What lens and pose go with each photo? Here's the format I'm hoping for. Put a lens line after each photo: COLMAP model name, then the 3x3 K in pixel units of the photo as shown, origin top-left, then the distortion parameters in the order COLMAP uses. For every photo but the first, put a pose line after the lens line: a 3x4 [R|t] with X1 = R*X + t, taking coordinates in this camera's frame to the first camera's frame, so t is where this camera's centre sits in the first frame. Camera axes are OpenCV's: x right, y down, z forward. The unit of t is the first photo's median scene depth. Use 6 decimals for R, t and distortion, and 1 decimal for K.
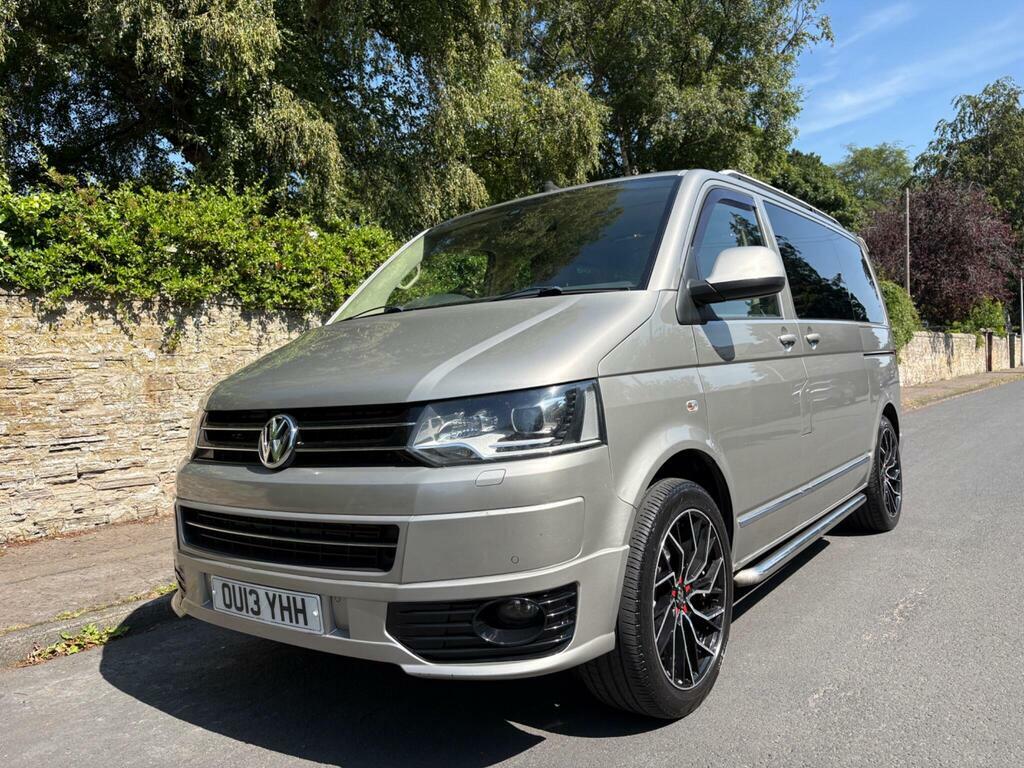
lens RADIAL K [[779.6, 0, 513.5], [0, 779.6, 379.9], [0, 0, 1]] dist [0.049497, -0.062448]
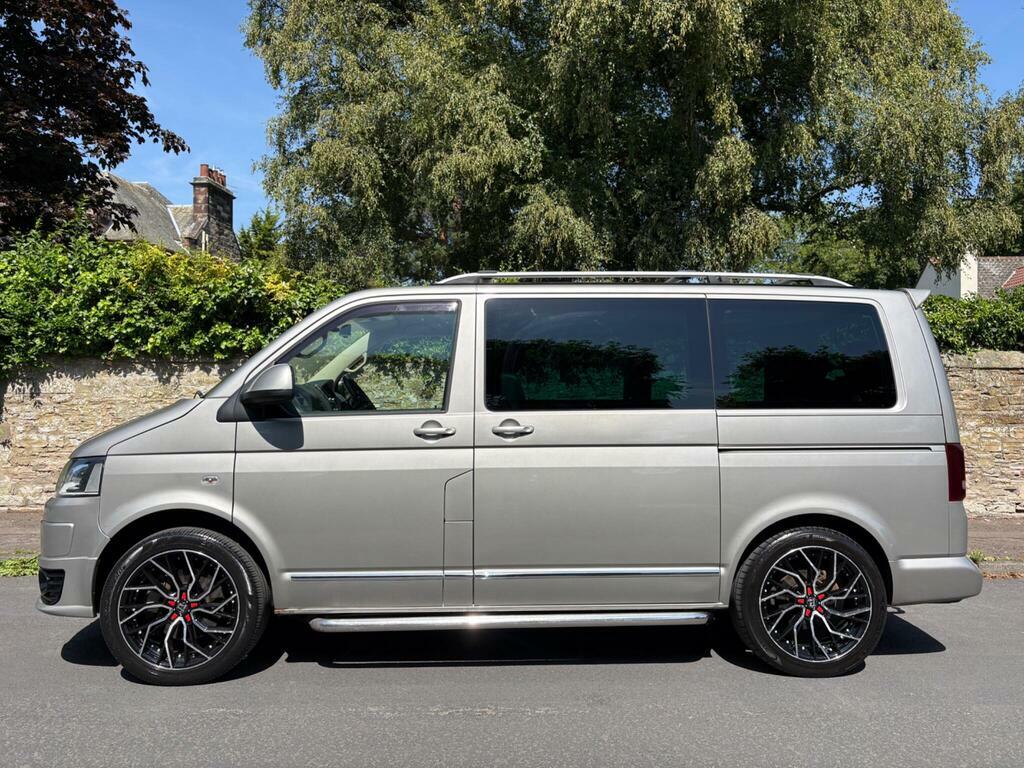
lens RADIAL K [[774.7, 0, 516.5], [0, 774.7, 383.1], [0, 0, 1]] dist [0.039496, -0.037964]
pose [[0.633019, 0.031834, -0.773482, 0.826877], [-0.041448, 0.999115, 0.007200, -0.087502], [0.773026, 0.027501, 0.633778, 0.258686]]
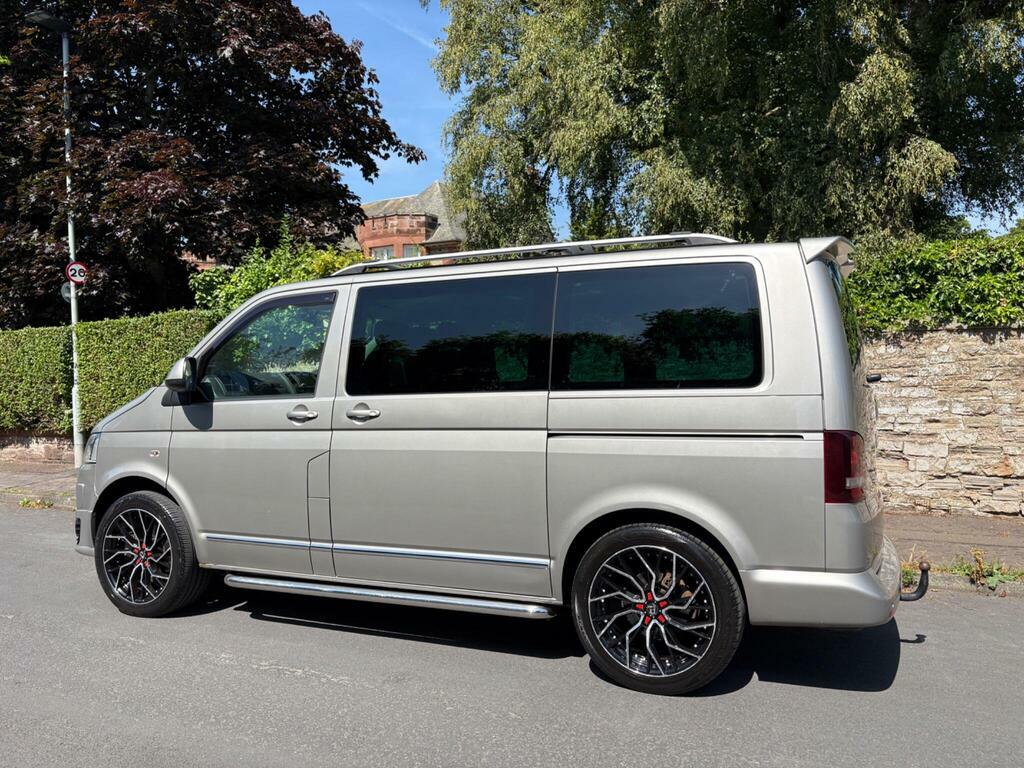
lens RADIAL K [[779.6, 0, 513.5], [0, 779.6, 379.9], [0, 0, 1]] dist [0.049497, -0.062448]
pose [[0.220407, 0.044439, -0.974395, 1.039586], [-0.004825, 0.998999, 0.044470, -0.105552], [0.975396, -0.005100, 0.220401, 0.687433]]
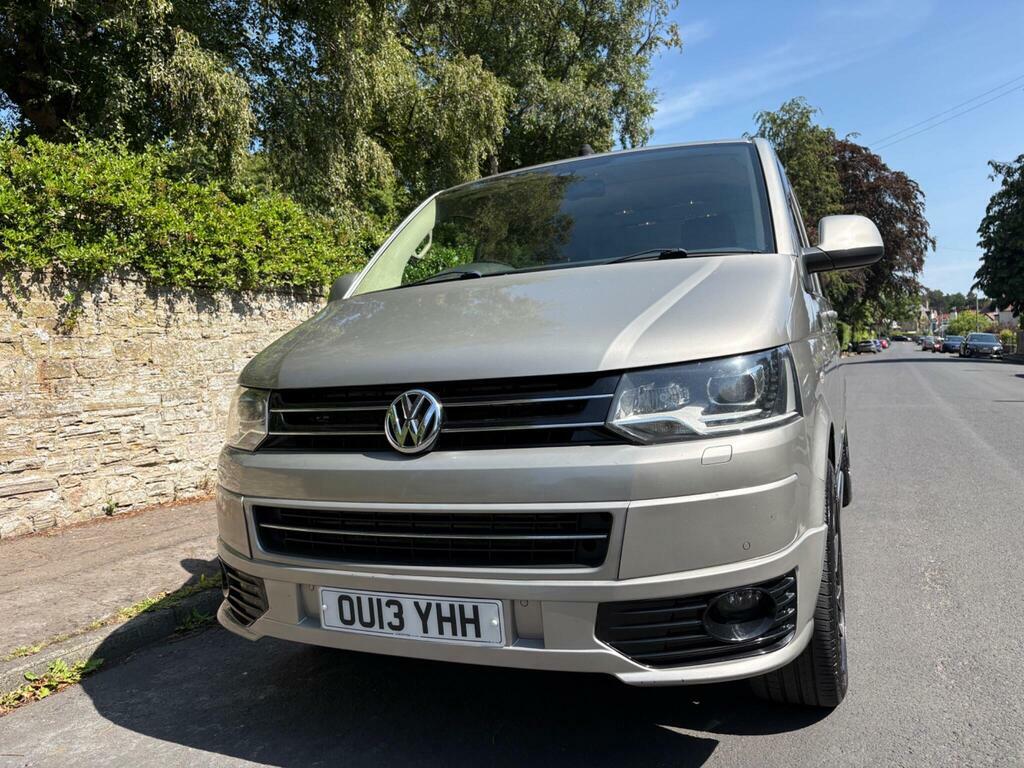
lens RADIAL K [[780.5, 0, 512.0], [0, 780.5, 384.0], [0, 0, 1]] dist [0.040938, -0.053305]
pose [[0.975161, -0.009793, 0.221282, -0.173620], [0.007039, 0.999888, 0.013232, 0.012587], [-0.221387, -0.011346, 0.975120, 0.073436]]
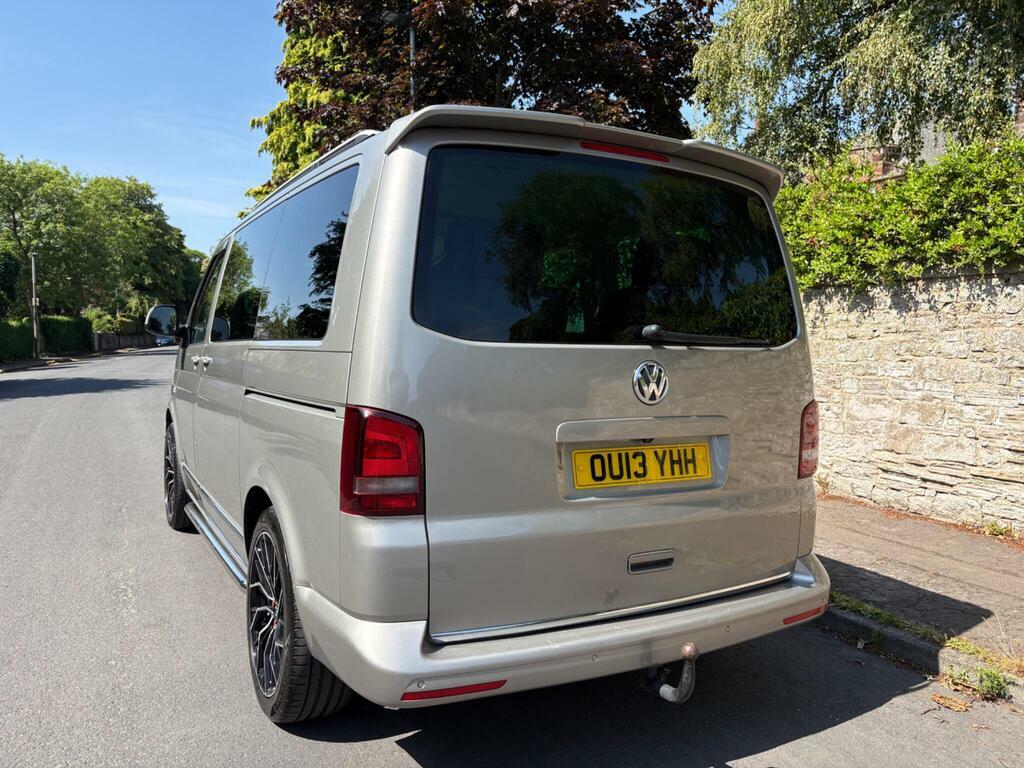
lens RADIAL K [[790.1, 0, 506.1], [0, 790.1, 381.3], [0, 0, 1]] dist [0.003919, -0.006319]
pose [[-0.416919, 0.091820, -0.904294, 0.842833], [0.004896, 0.995097, 0.098782, -0.092904], [0.908930, 0.036756, -0.415325, 1.292891]]
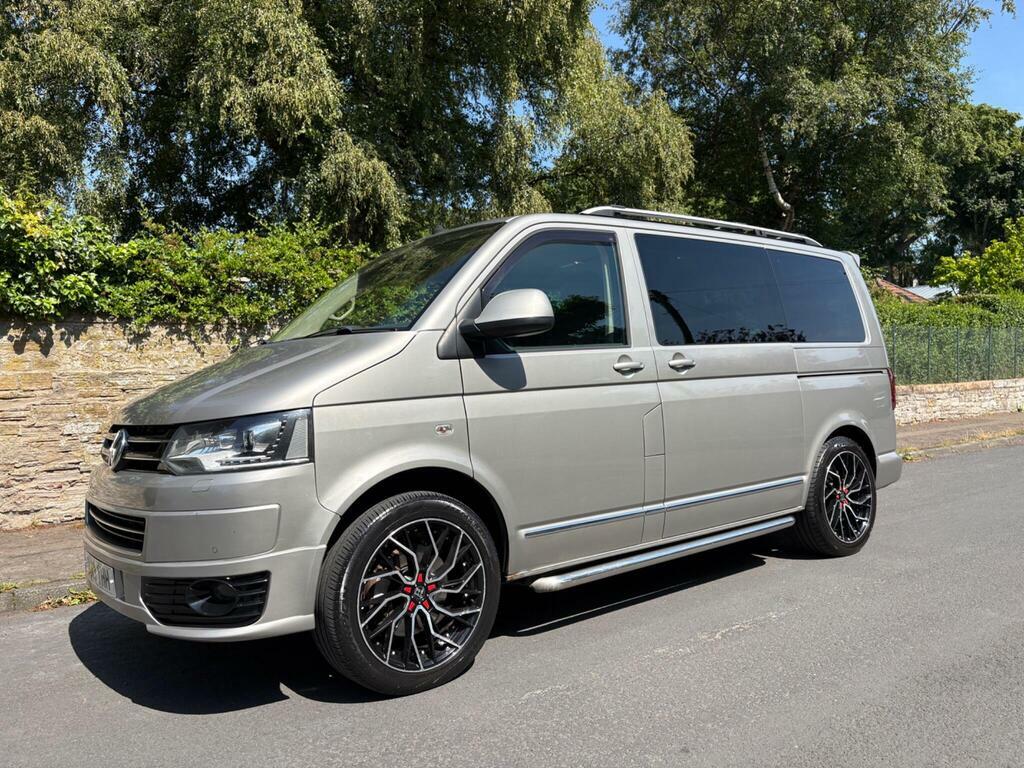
lens RADIAL K [[785.4, 0, 509.3], [0, 785.4, 374.1], [0, 0, 1]] dist [0.015341, -0.003541]
pose [[0.964405, 0.007416, -0.264326, 0.310332], [-0.009741, 0.999925, -0.007485, -0.020911], [0.264250, 0.009794, 0.964404, -0.049075]]
